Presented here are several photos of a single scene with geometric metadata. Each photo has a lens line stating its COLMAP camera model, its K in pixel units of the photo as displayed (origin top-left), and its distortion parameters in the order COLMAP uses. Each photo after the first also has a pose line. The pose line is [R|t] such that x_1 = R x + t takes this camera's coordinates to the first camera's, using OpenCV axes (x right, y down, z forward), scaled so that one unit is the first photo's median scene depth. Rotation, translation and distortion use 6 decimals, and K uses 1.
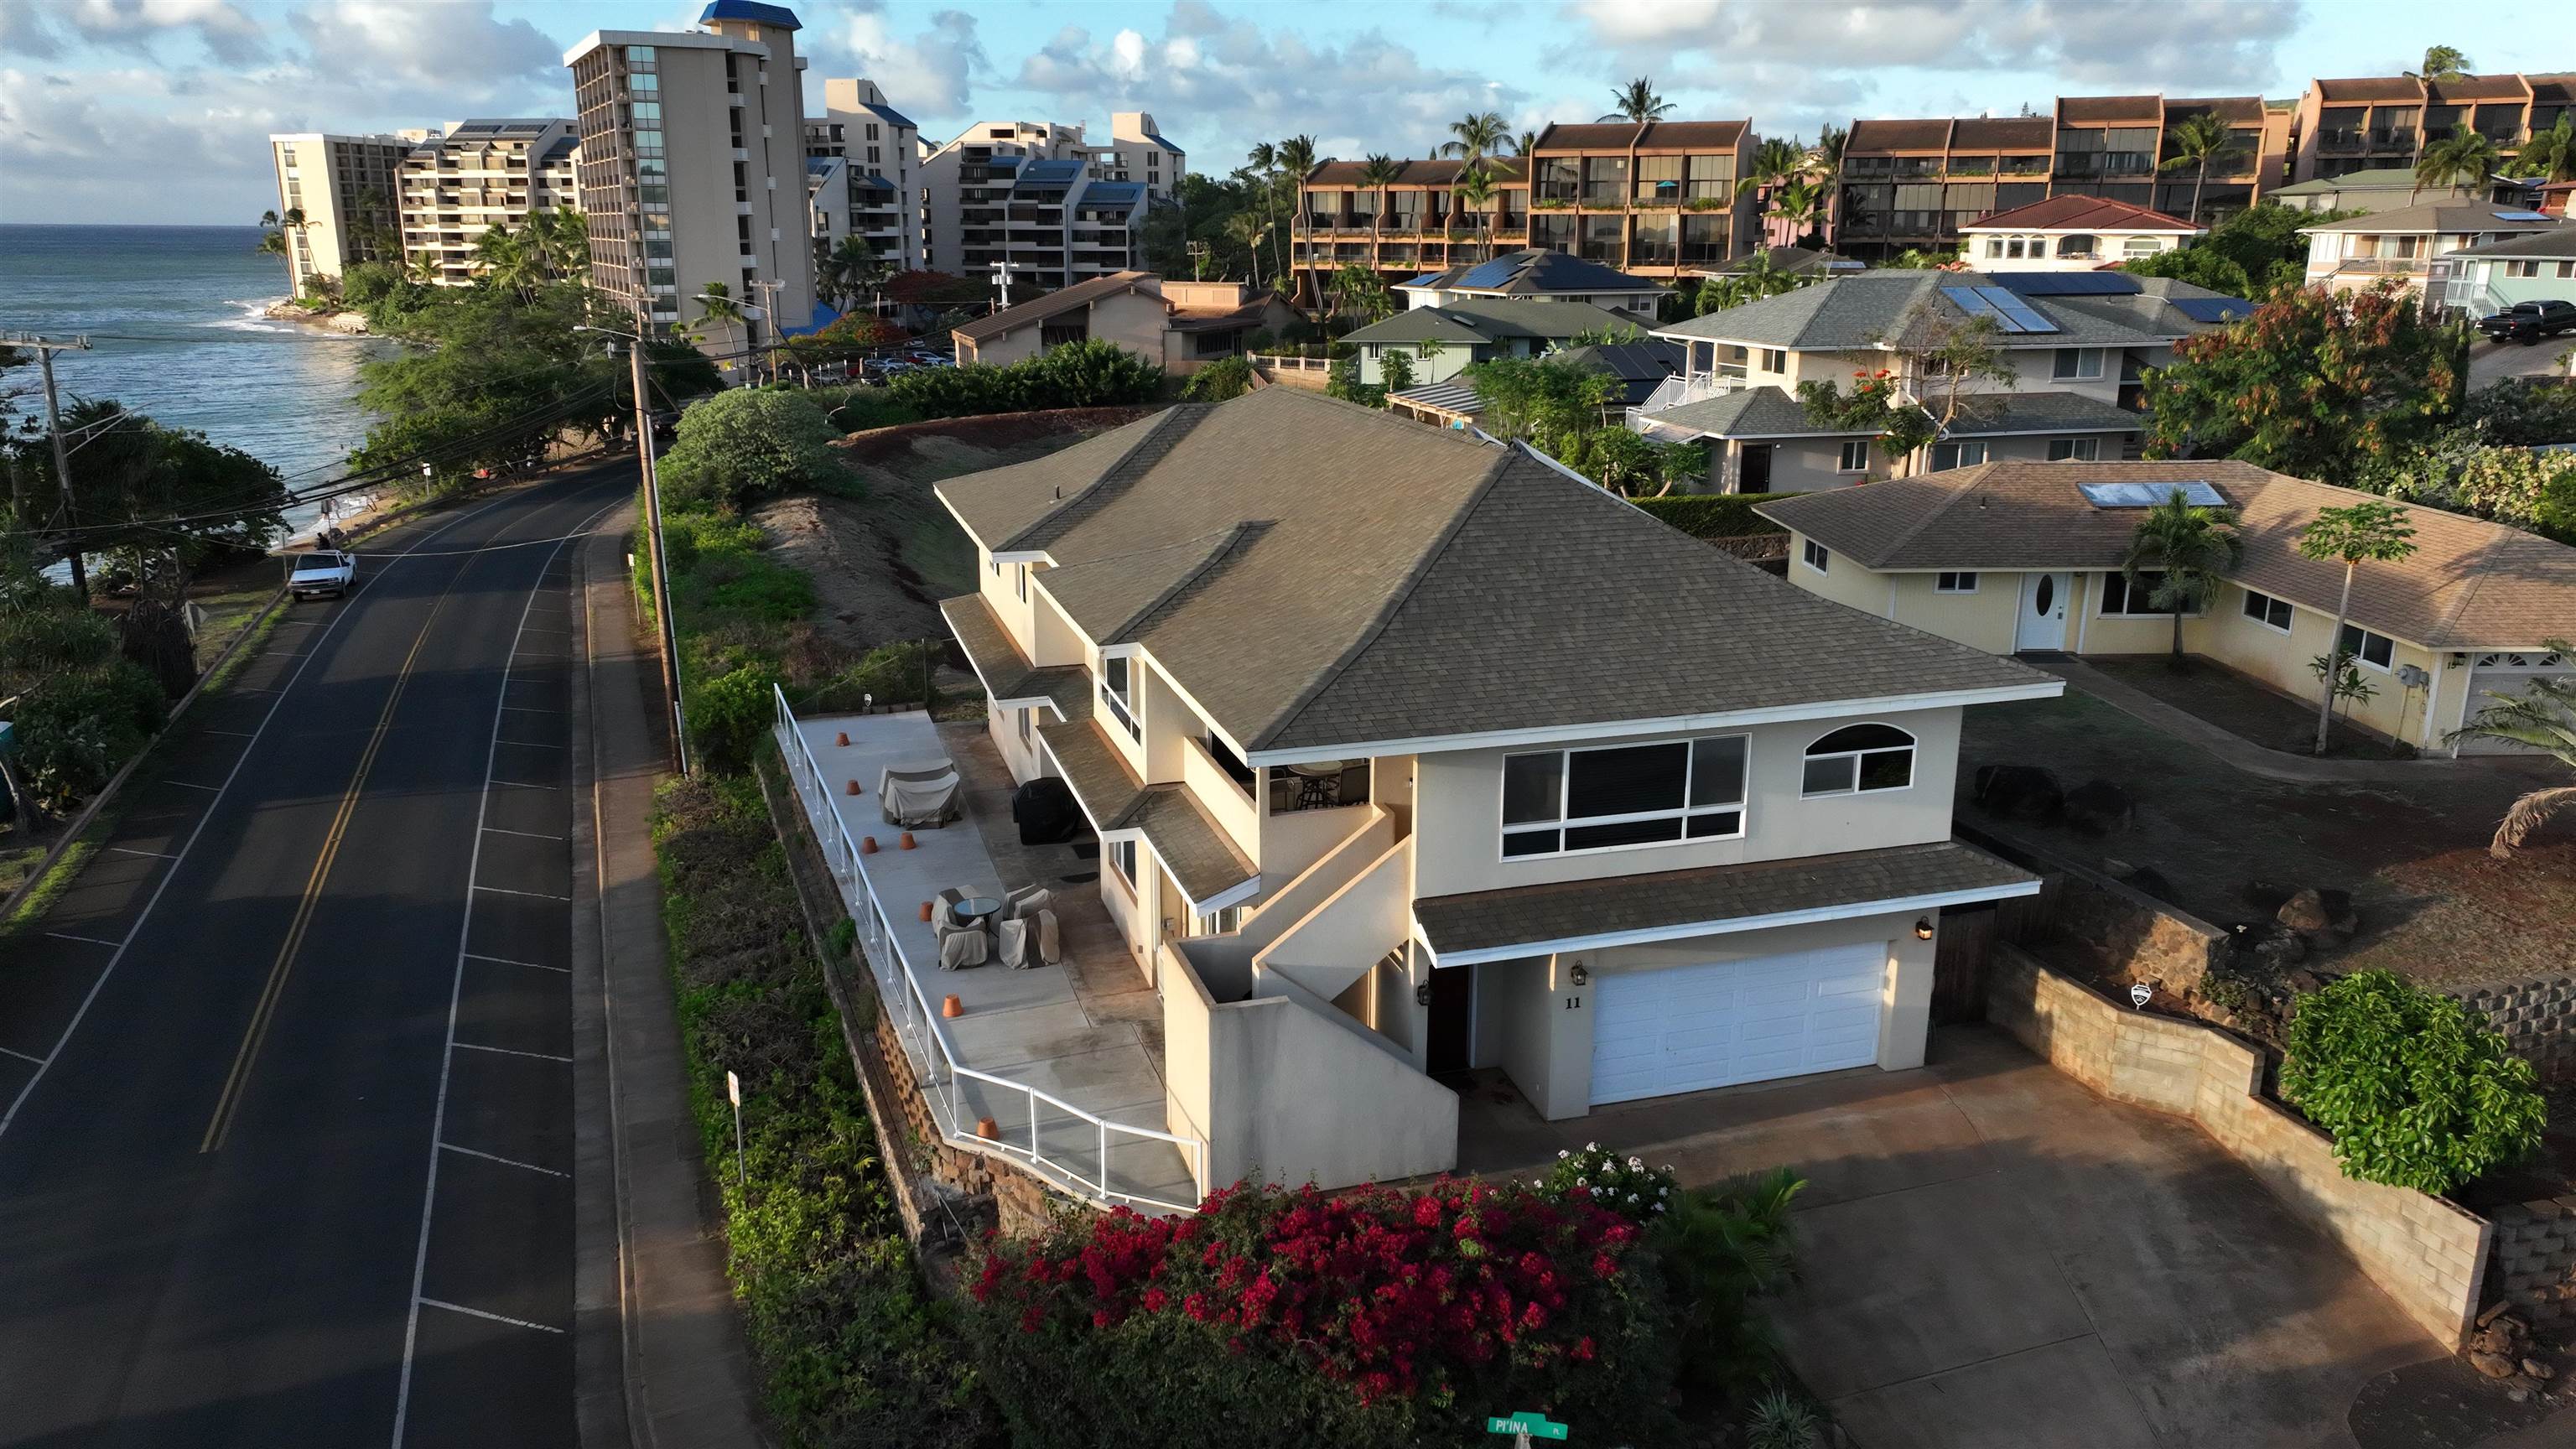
lens RADIAL K [[1808.4, 0, 1288.0], [0, 1808.4, 724.5], [0, 0, 1]] dist [0.002101, 0.017350]
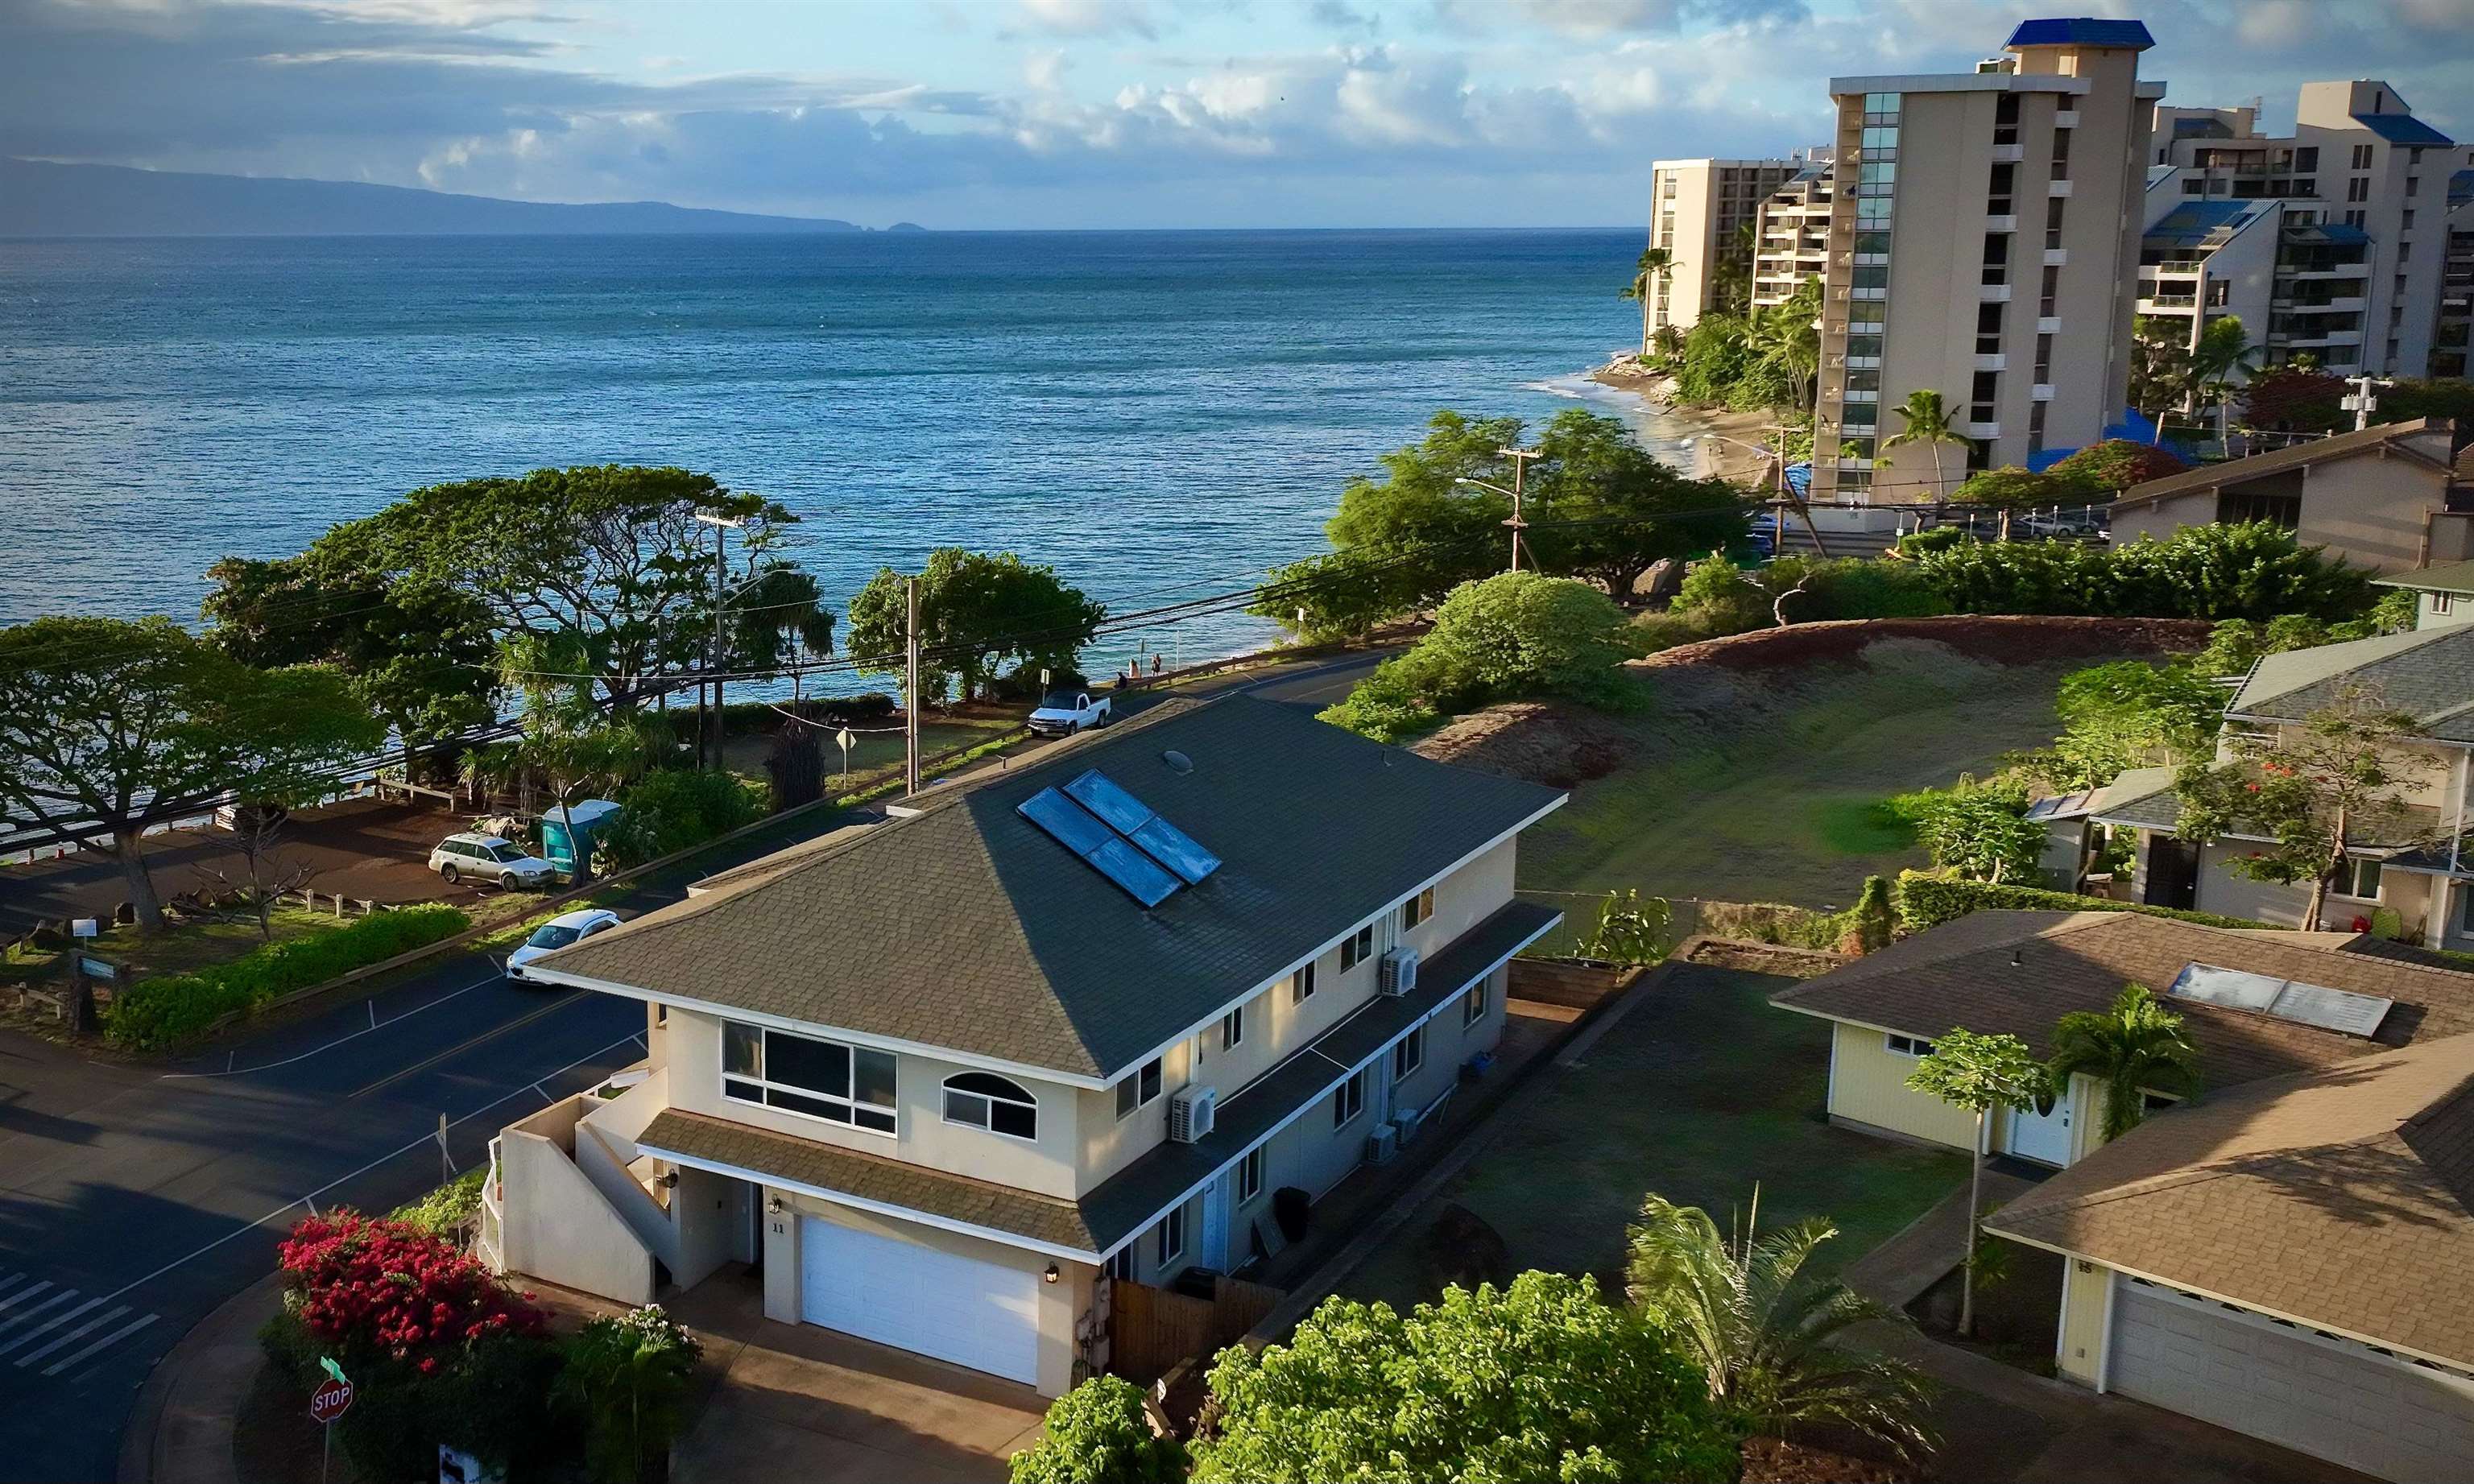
lens RADIAL K [[2522.2, 0, 779.5], [0, 2522.2, 732.2], [0, 0, 1]] dist [0.003829, -0.011394]
pose [[0.633003, 0.147408, -0.759986, 1.046849], [-0.199616, 0.979587, 0.023739, -0.166389], [0.747971, 0.136679, 0.649506, -0.147634]]
